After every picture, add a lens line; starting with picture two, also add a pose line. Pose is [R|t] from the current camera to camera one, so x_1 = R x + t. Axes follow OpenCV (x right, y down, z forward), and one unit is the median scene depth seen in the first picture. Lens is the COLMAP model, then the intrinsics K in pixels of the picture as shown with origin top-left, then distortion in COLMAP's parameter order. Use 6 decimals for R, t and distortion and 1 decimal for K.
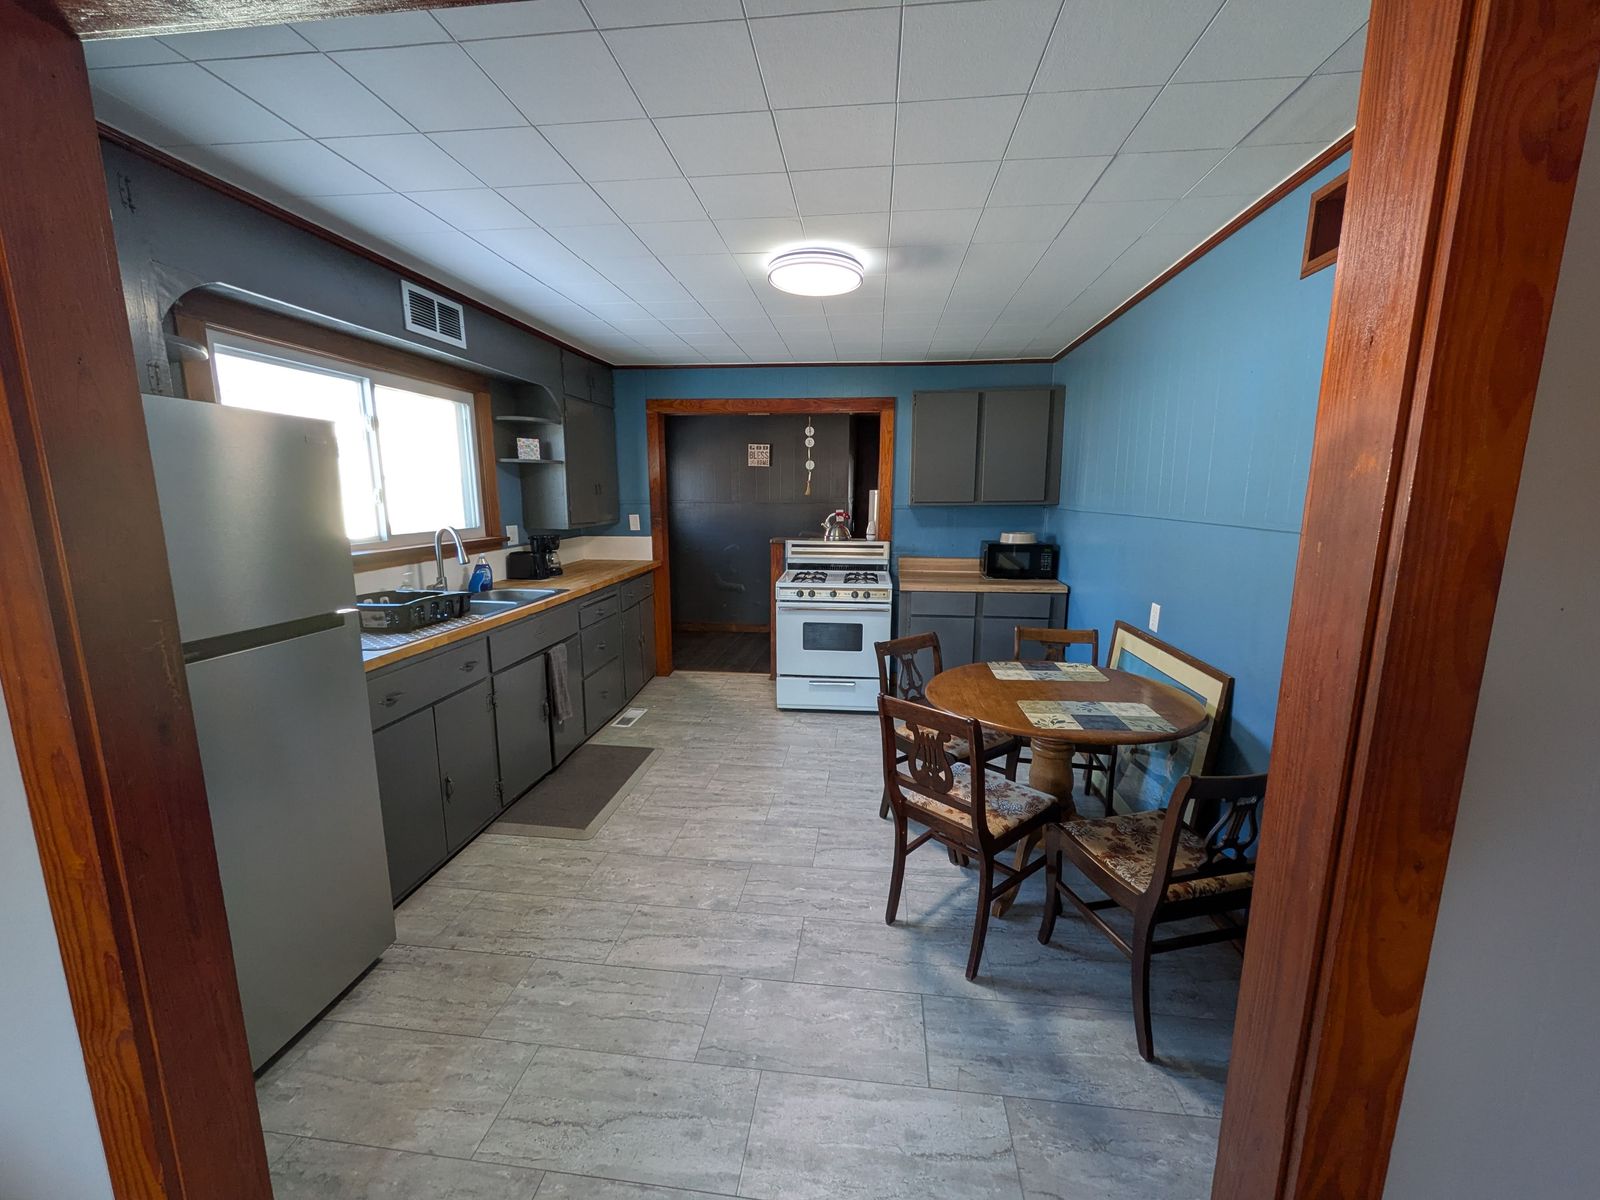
lens RADIAL K [[634.1, 0, 798.2], [0, 634.1, 604.8], [0, 0, 1]] dist [-0.003172, 0.000594]
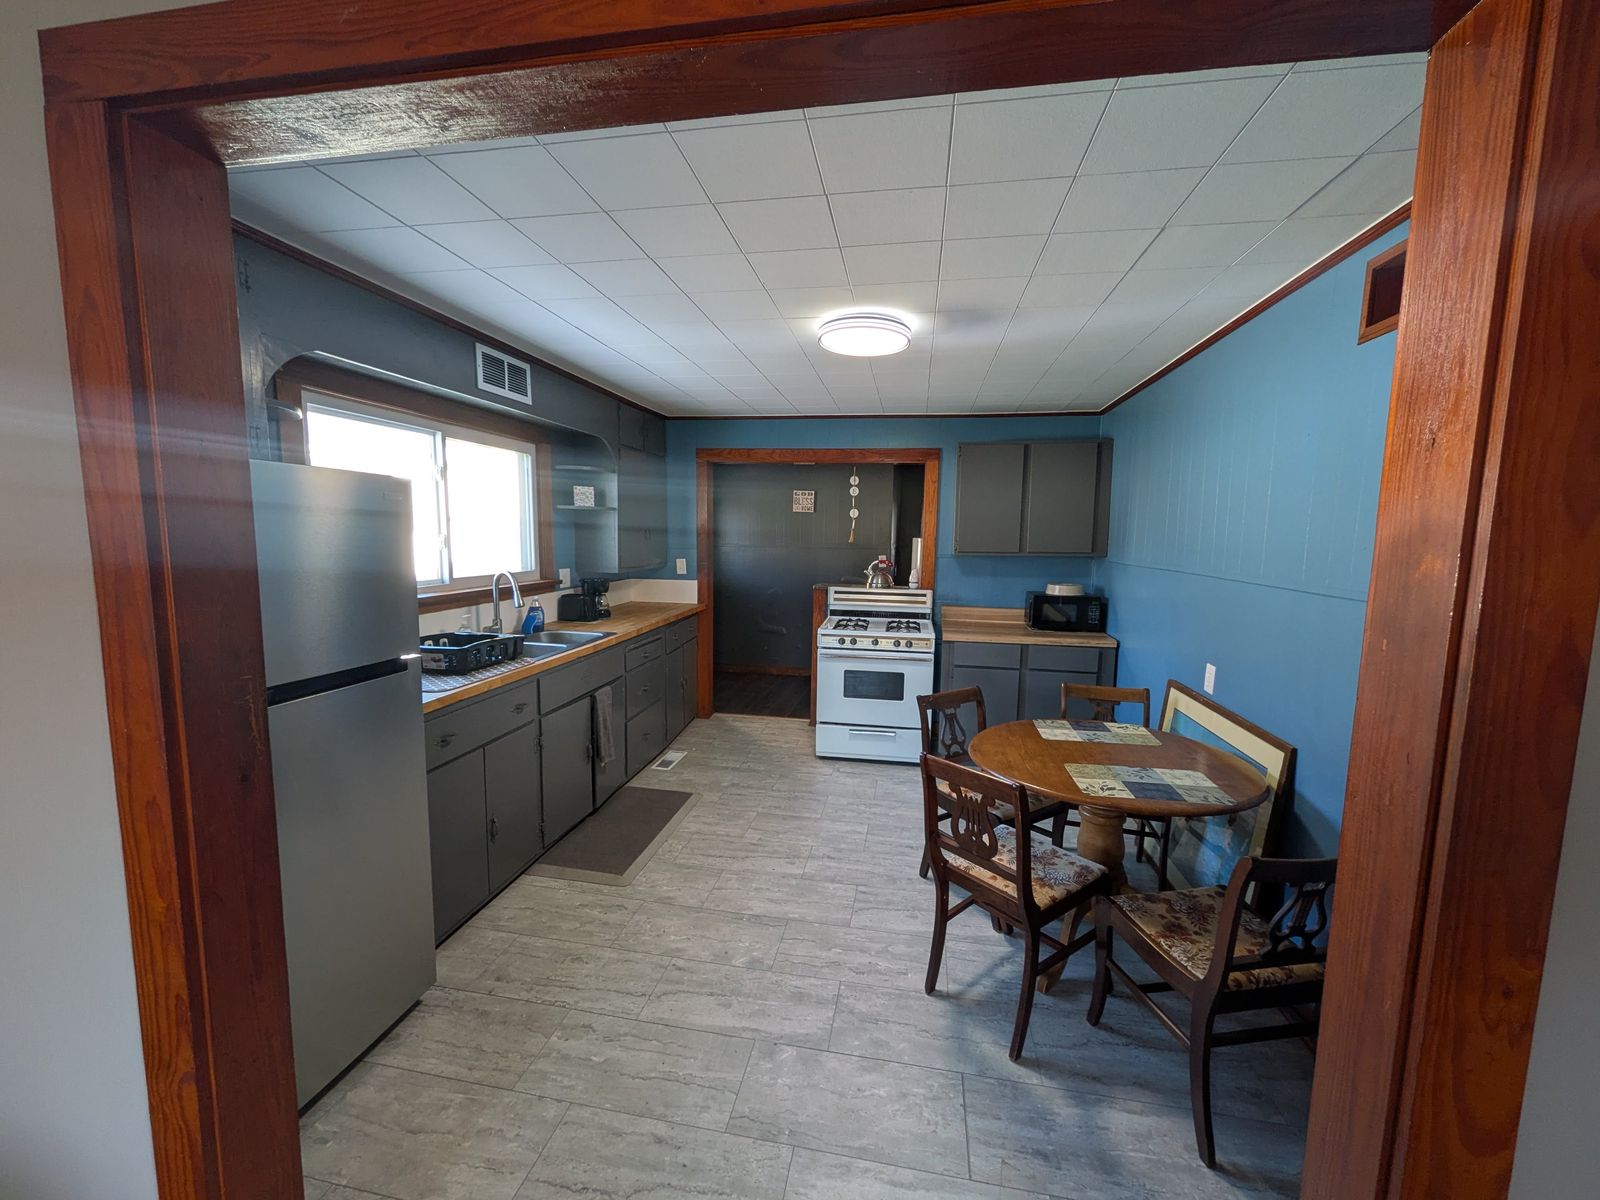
lens RADIAL K [[634.1, 0, 798.9], [0, 634.1, 604.3], [0, 0, 1]] dist [-0.003172, 0.000594]
pose [[0.997789, 0.021216, -0.062979, -0.005837], [-0.025100, 0.997789, -0.061533, -0.025944], [0.061535, 0.062978, 0.996116, -0.010593]]
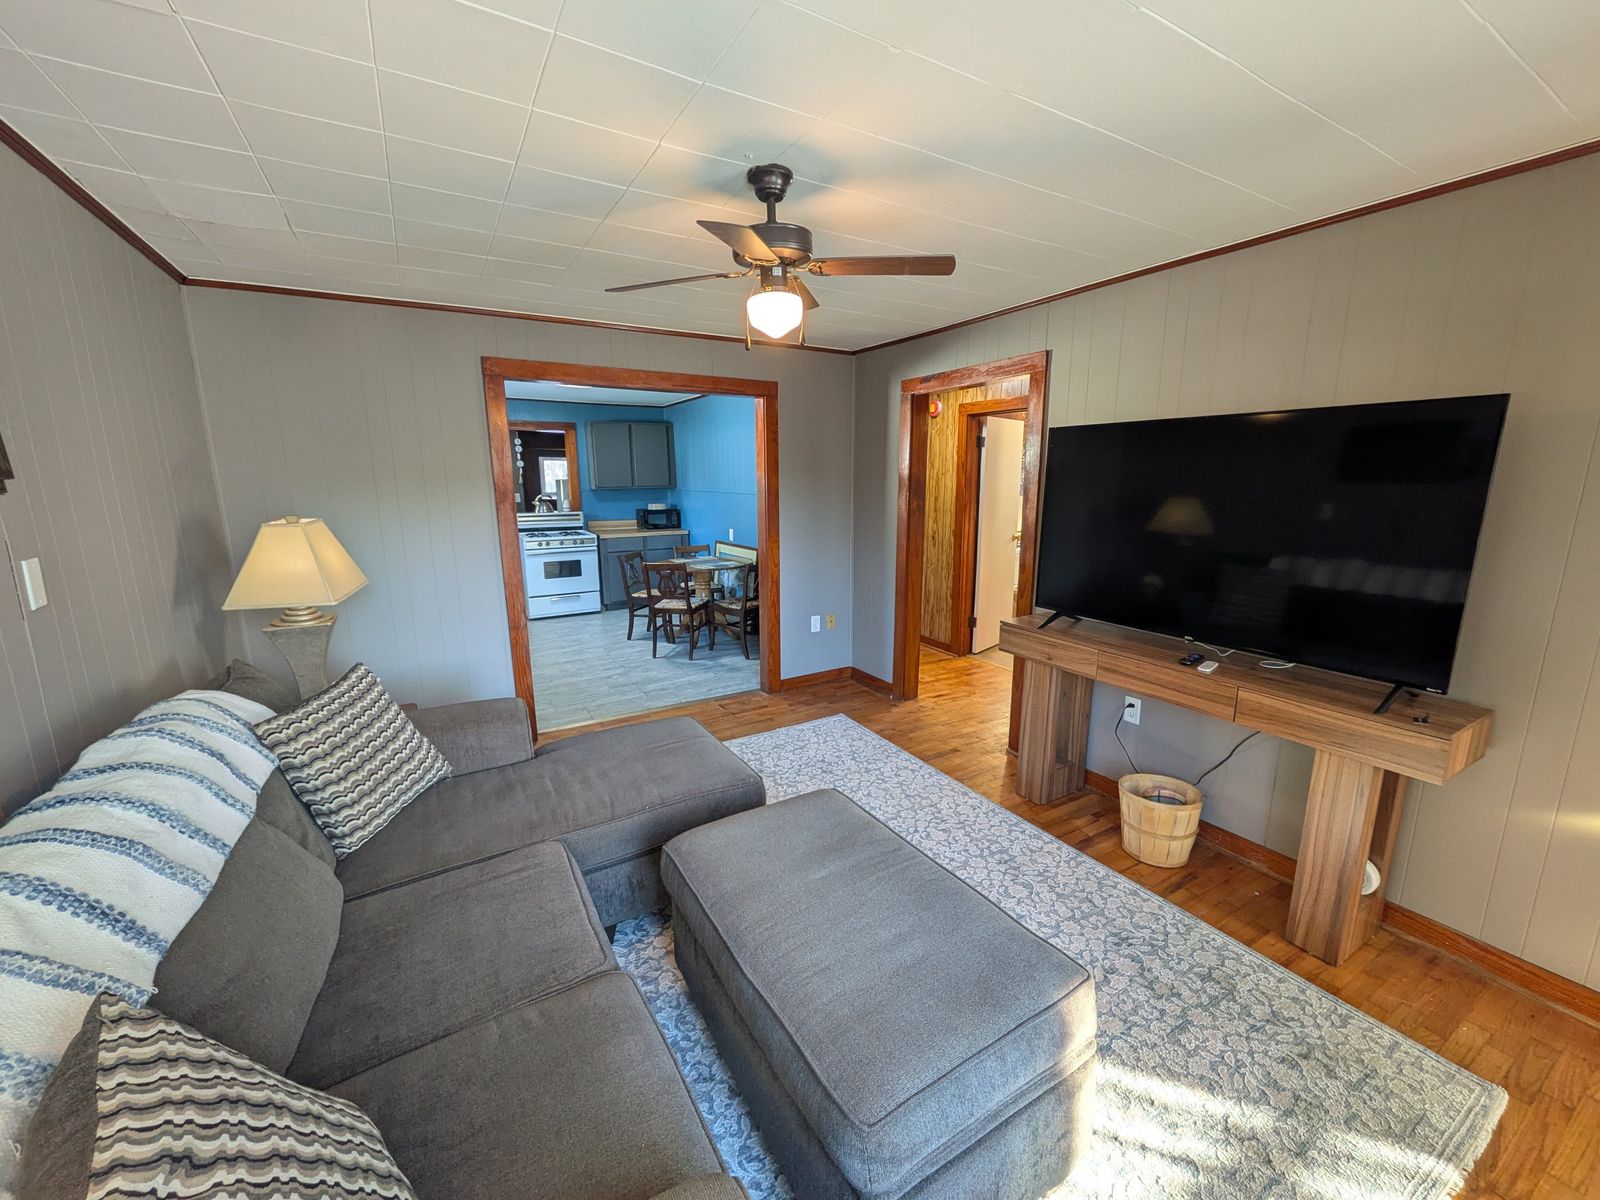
lens RADIAL K [[634.1, 0, 802.9], [0, 634.1, 603.1], [0, 0, 1]] dist [-0.003172, 0.000594]
pose [[0.795023, -0.122599, 0.594060, -0.950785], [0.108248, 0.992316, 0.059923, 0.230004], [-0.596842, 0.016666, 0.802186, -1.515060]]
